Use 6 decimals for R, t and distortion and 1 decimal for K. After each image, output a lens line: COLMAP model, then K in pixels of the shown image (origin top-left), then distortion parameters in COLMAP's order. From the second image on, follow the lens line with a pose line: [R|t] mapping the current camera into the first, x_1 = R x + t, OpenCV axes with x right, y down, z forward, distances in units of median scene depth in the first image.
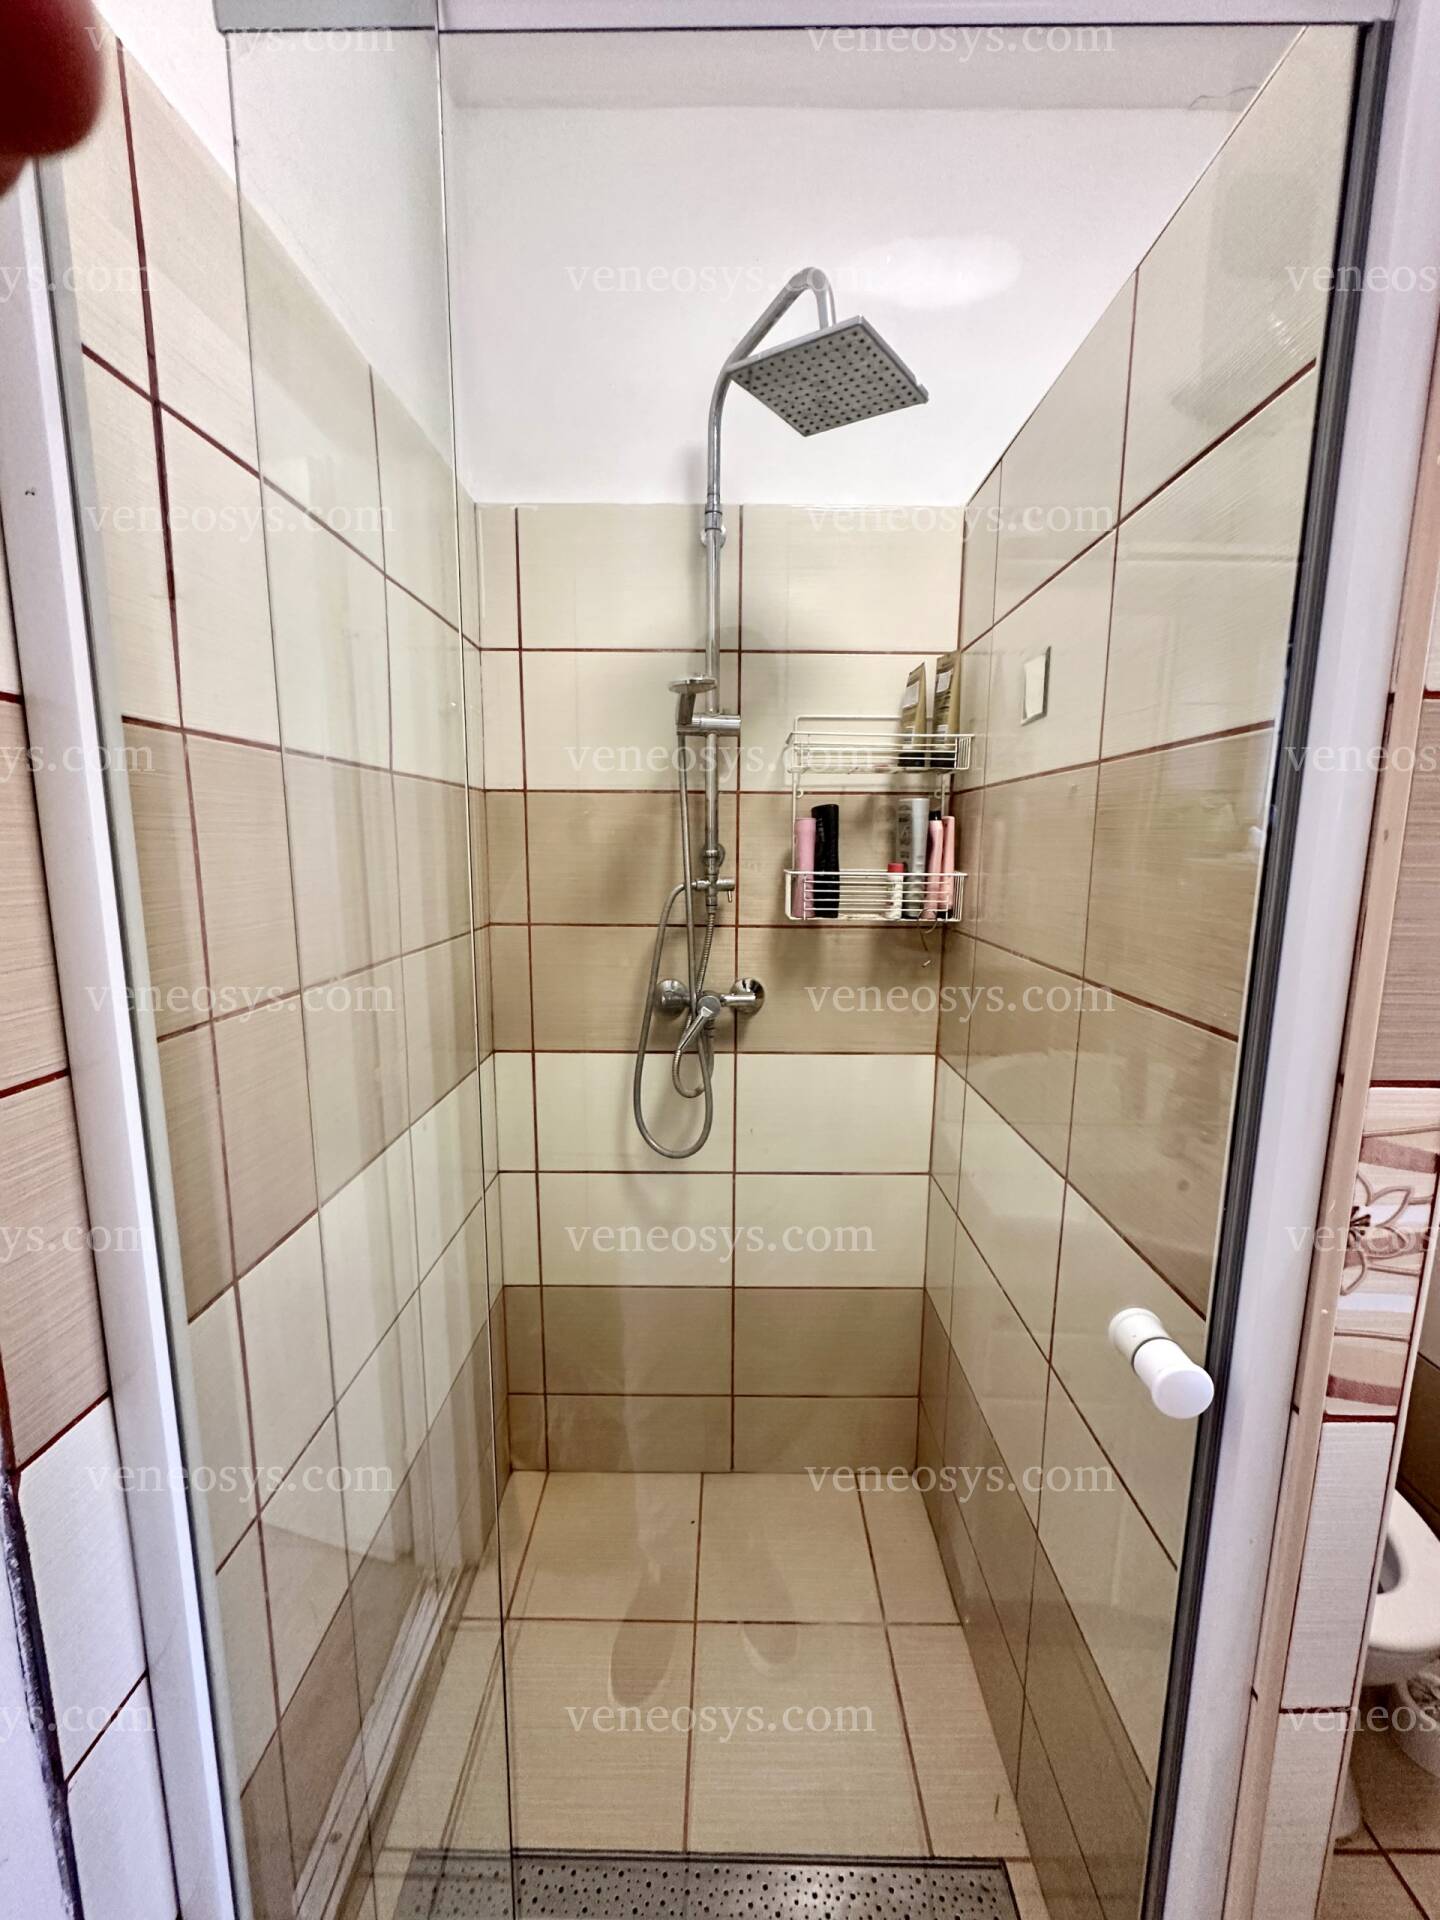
lens RADIAL K [[762.3, 0, 722.0], [0, 762.3, 962.9], [0, 0, 1]] dist [0.000033, -0.000096]
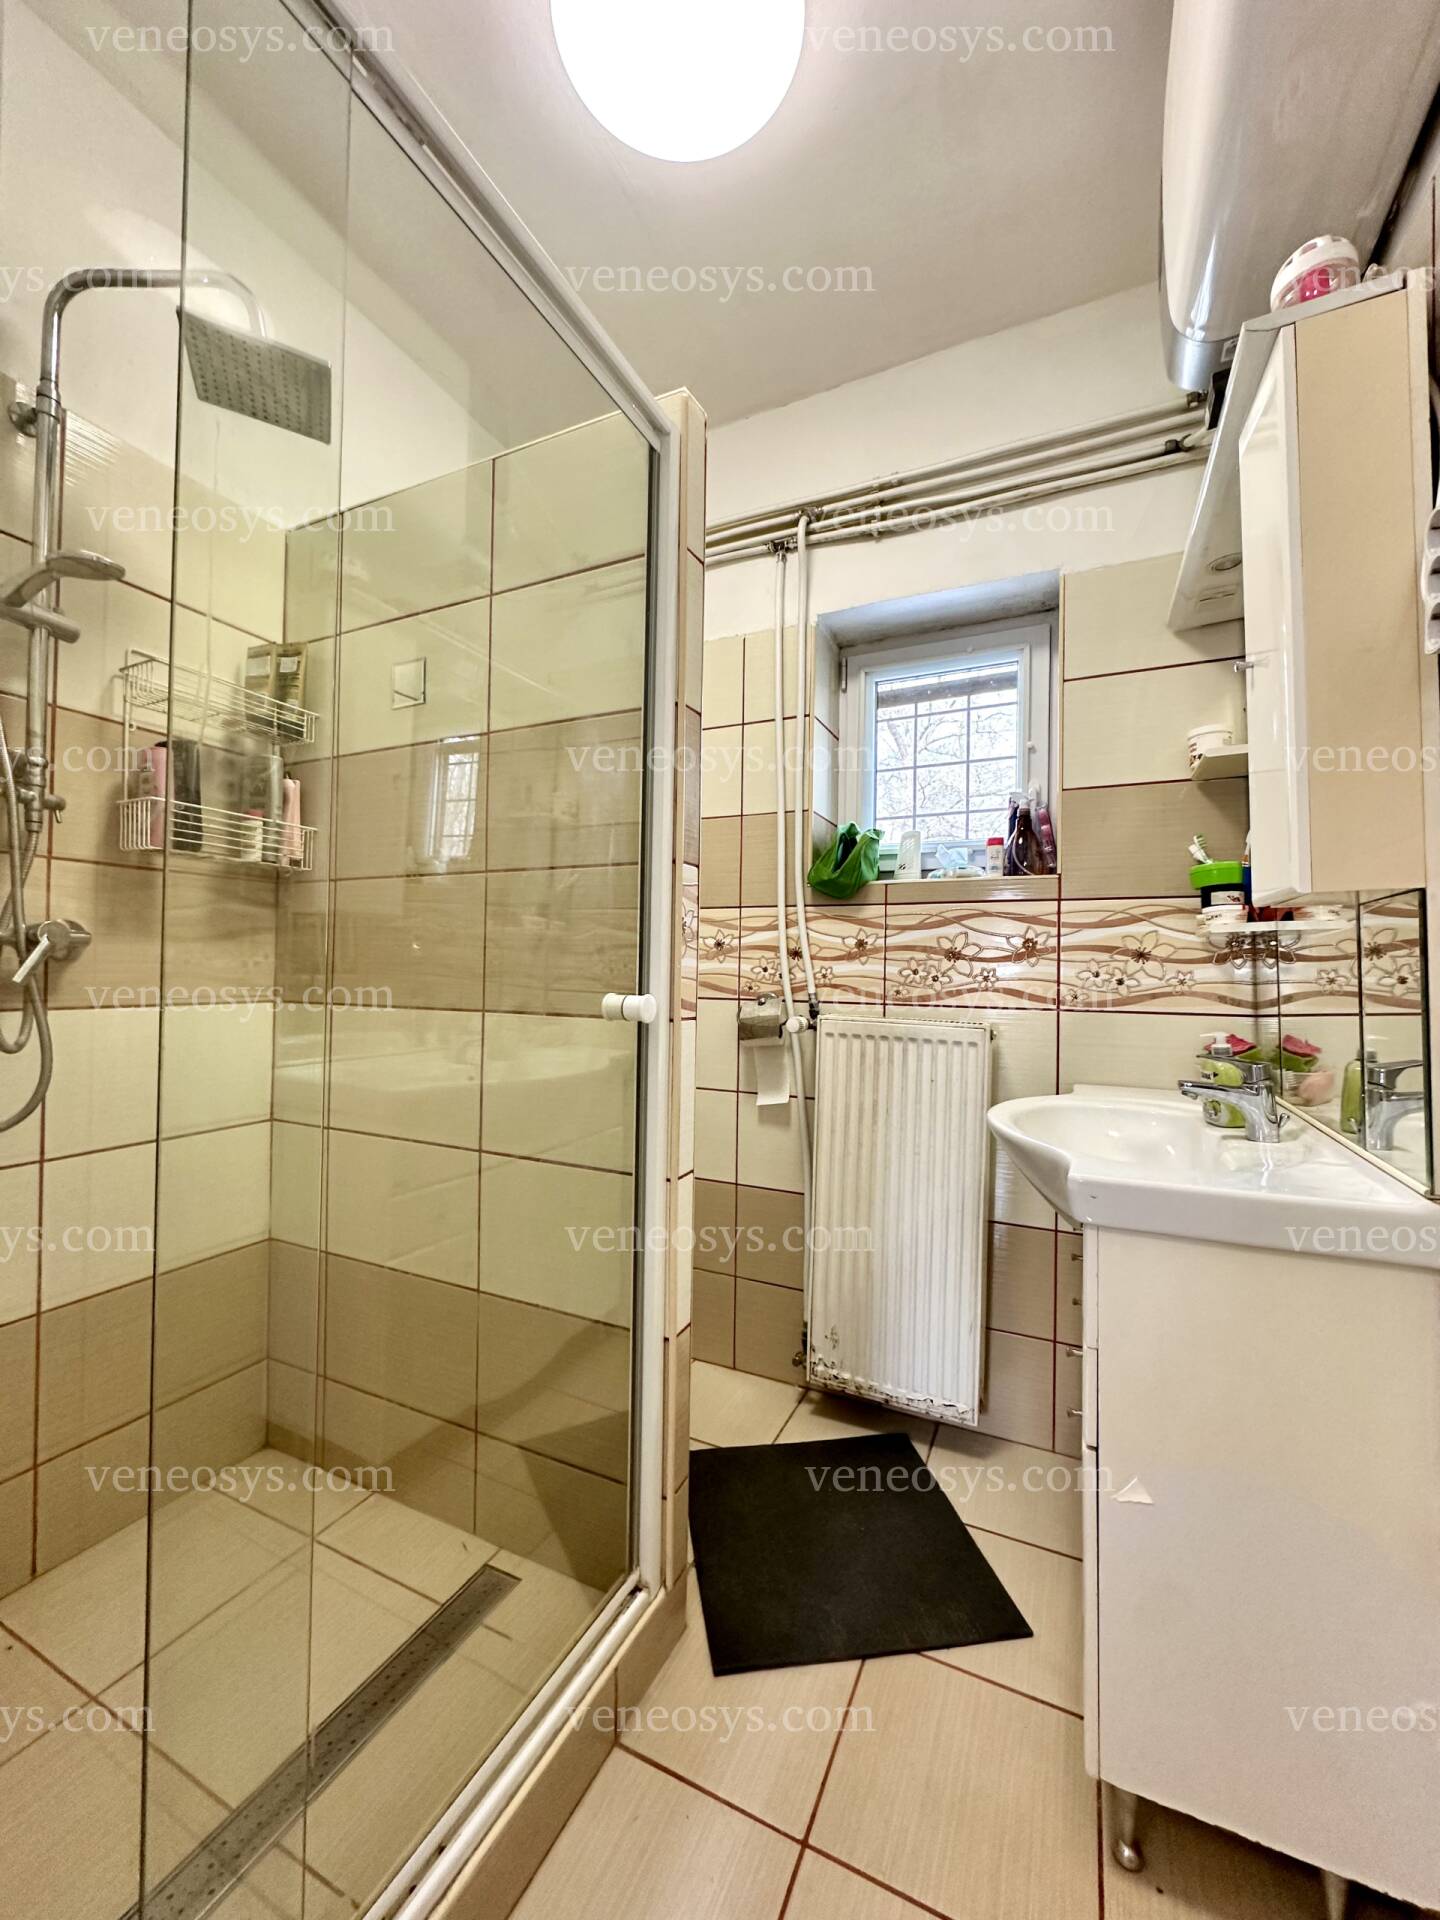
lens RADIAL K [[765.3, 0, 720.0], [0, 765.3, 960.0], [0, 0, 1]] dist [-0.003929, 0.000566]
pose [[0.425486, 0.012240, 0.904882, -0.477080], [0.126615, 0.989268, -0.072918, 0.247669], [-0.896064, 0.145597, 0.419370, -0.020148]]
